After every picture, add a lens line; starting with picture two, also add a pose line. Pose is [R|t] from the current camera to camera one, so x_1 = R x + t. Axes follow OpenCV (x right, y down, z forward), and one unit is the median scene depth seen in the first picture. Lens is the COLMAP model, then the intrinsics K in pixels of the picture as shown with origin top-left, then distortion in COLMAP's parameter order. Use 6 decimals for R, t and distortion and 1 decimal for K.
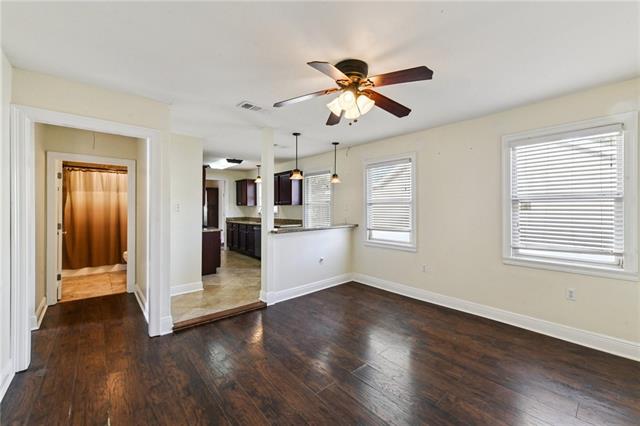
lens RADIAL K [[257.5, 0, 321.6], [0, 257.5, 198.2], [0, 0, 1]] dist [0.000202, 0.000007]
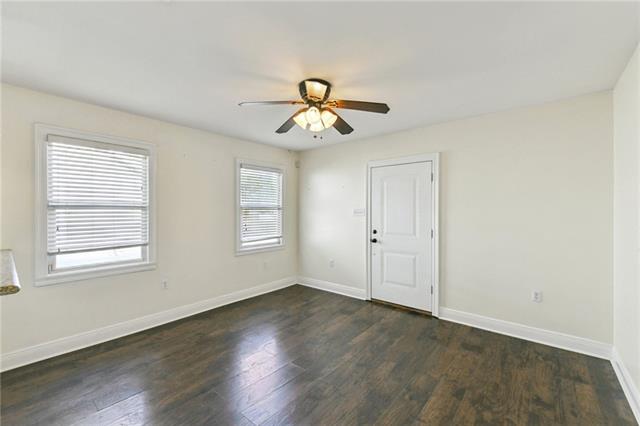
lens RADIAL K [[266.2, 0, 320.0], [0, 266.2, 213.0], [0, 0, 1]] dist [0.000950, 0.000037]
pose [[-0.160237, 0.003456, 0.987072, -0.534827], [-0.026544, 0.999617, -0.007809, 0.027956], [-0.986722, -0.027452, -0.160084, 0.627109]]
